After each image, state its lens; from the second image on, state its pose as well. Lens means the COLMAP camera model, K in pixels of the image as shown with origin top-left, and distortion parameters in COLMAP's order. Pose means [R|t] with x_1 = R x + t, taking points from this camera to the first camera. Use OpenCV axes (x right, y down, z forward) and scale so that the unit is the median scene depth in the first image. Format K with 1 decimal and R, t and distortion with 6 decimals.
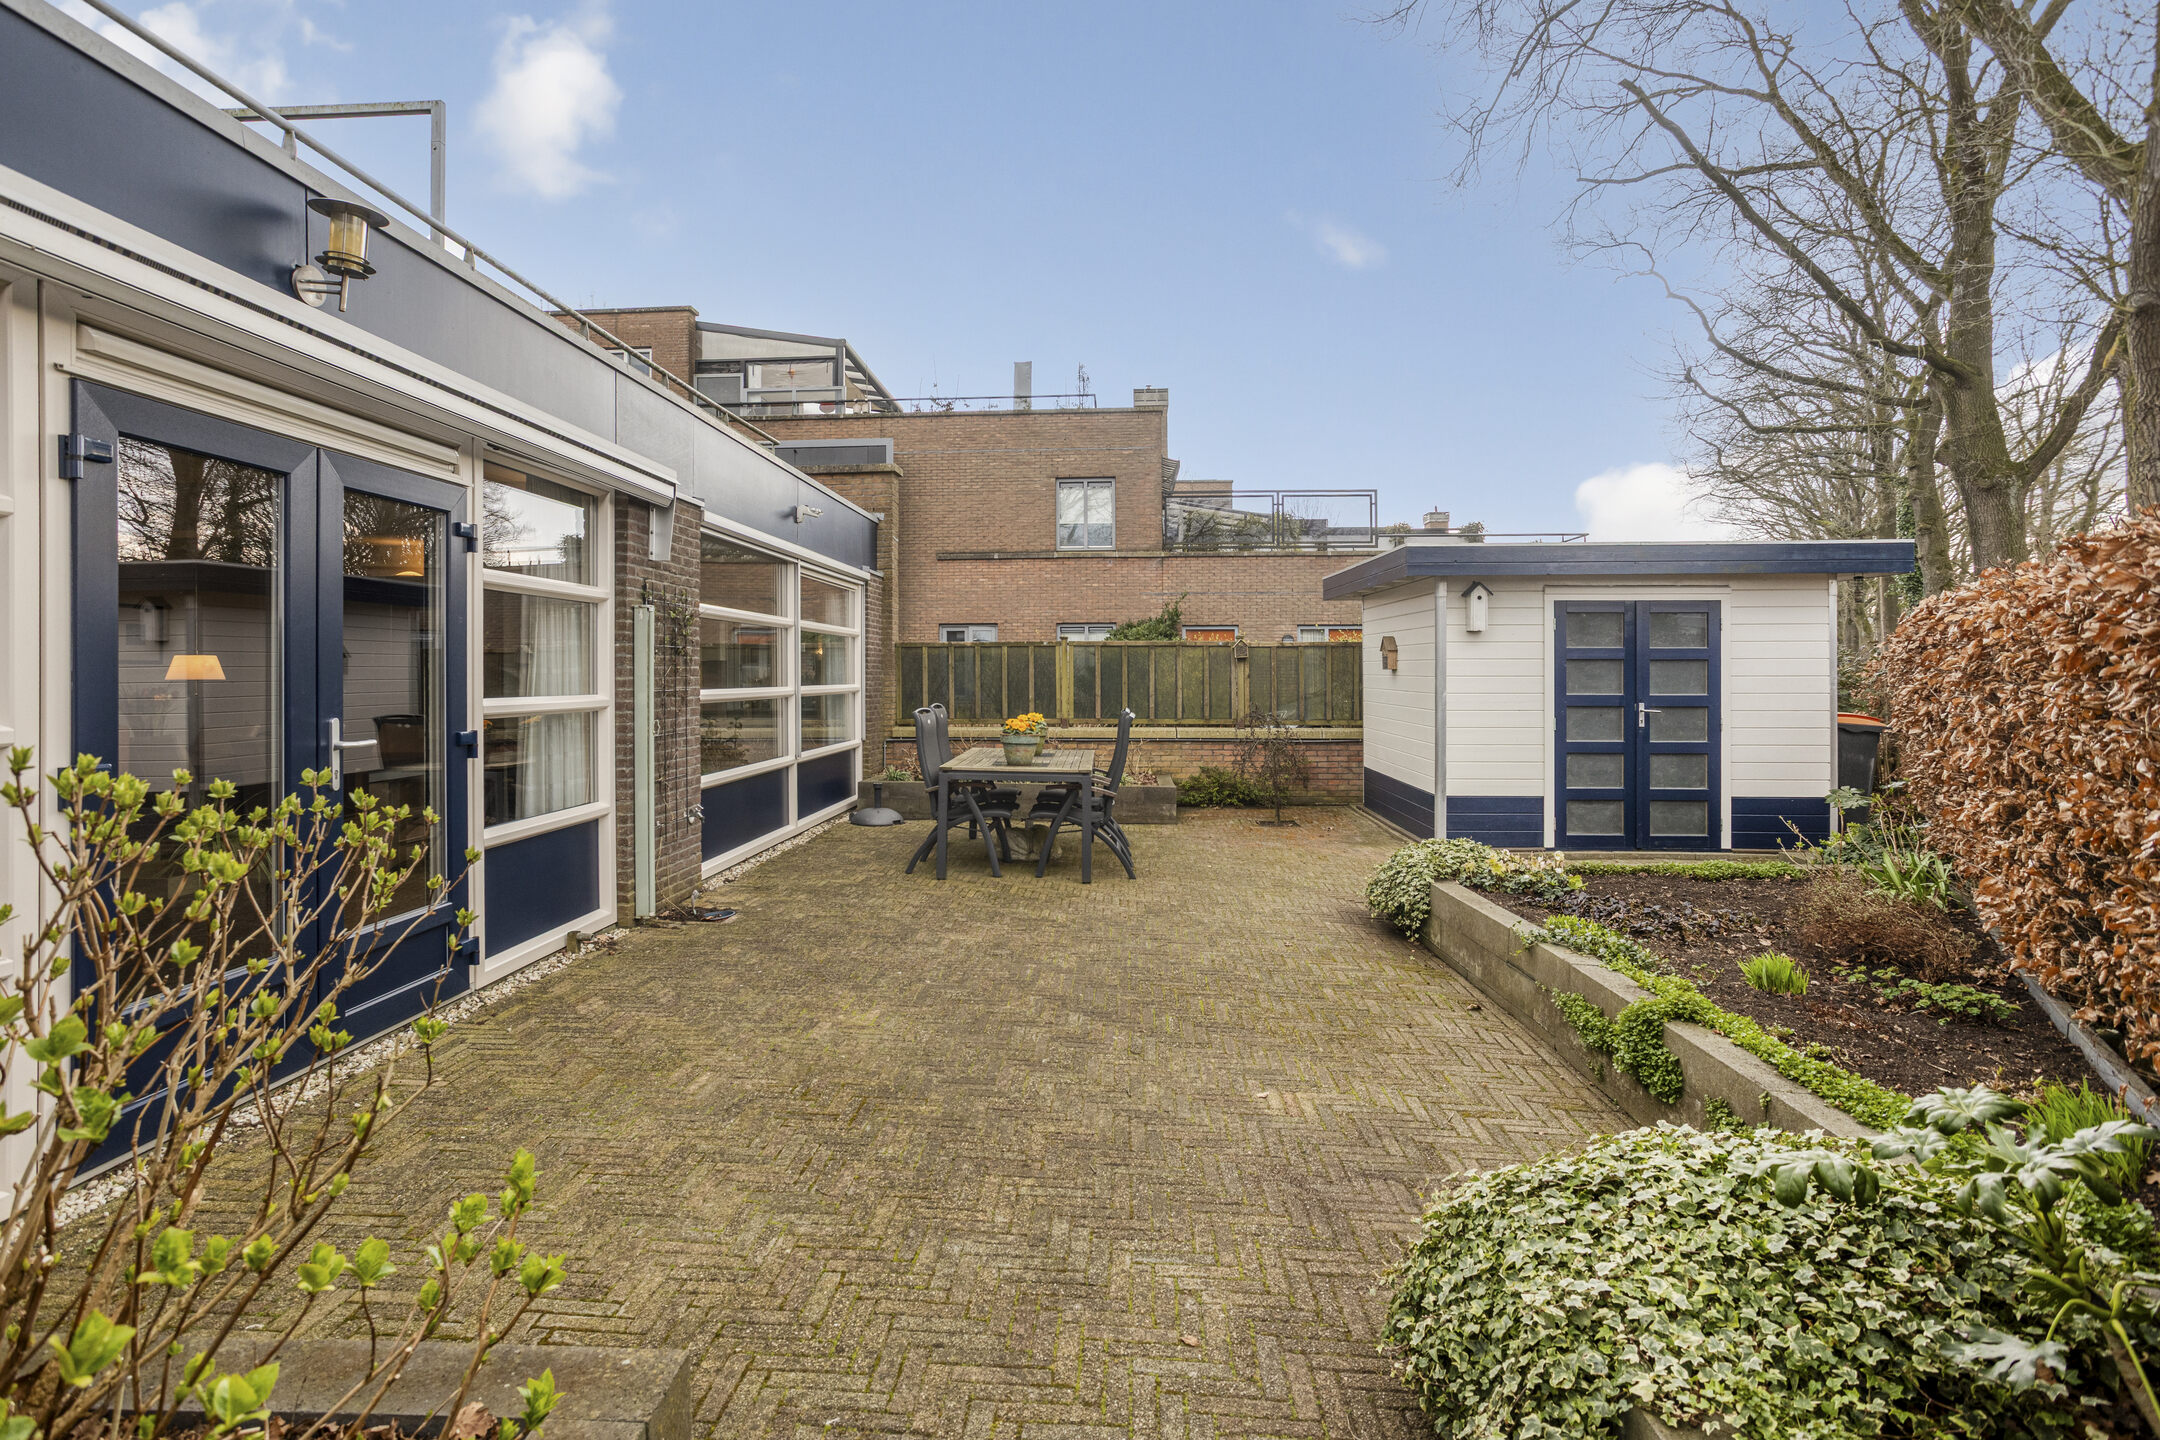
lens RADIAL K [[1090.1, 0, 1031.9], [0, 1090.1, 686.9], [0, 0, 1]] dist [-0.036318, 0.000098]
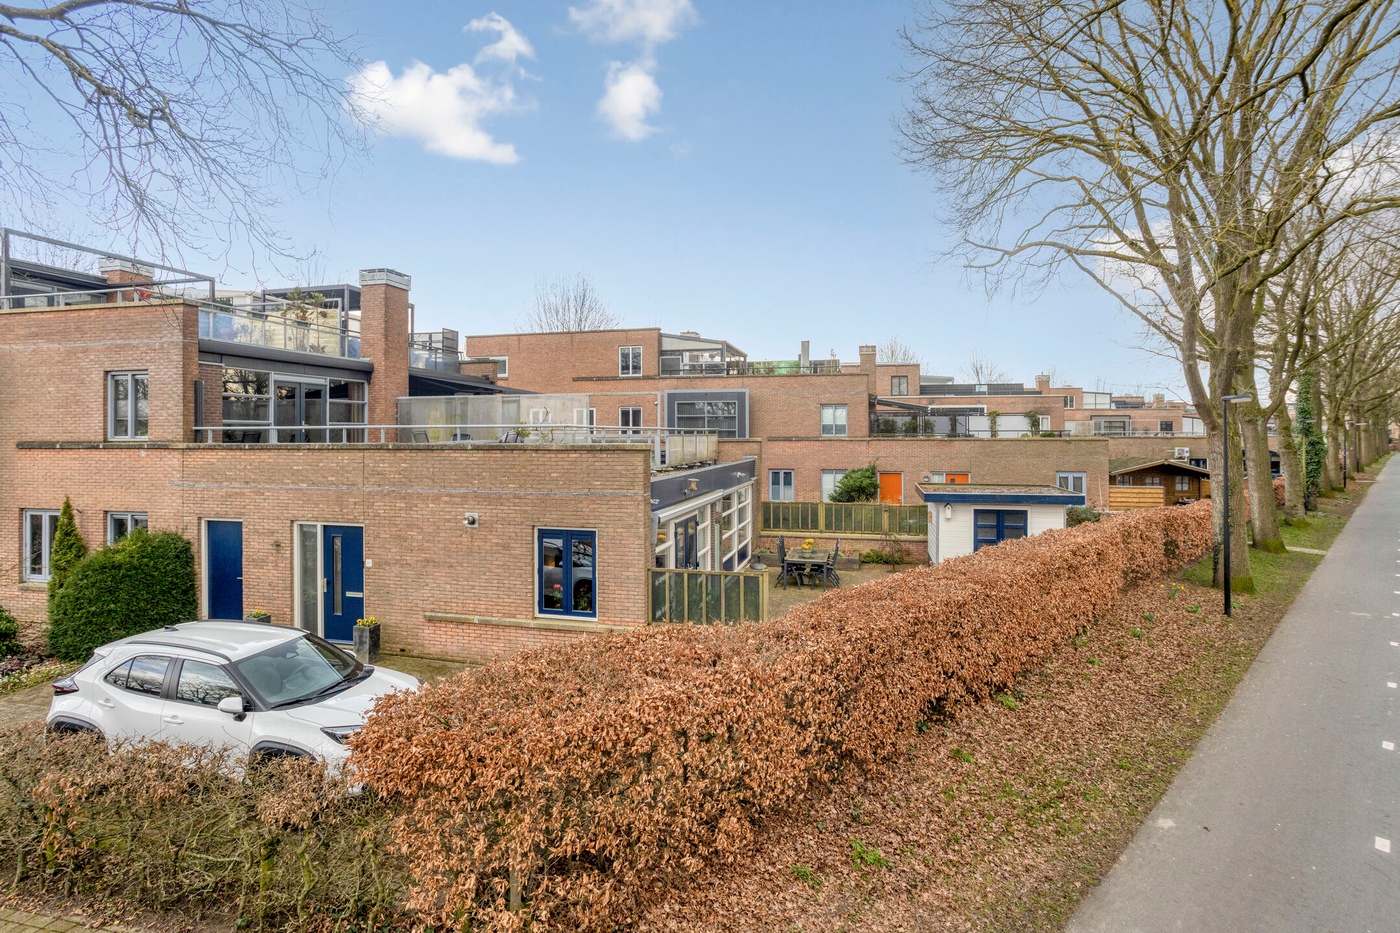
lens RADIAL K [[706.5, 0, 668.8], [0, 706.5, 445.0], [0, 0, 1]] dist [-0.036318, 0.000098]
pose [[0.980550, -0.002082, -0.196257, 0.000838], [0.002703, 0.999992, 0.002897, -0.196668], [0.196250, -0.003371, 0.980548, -0.870489]]
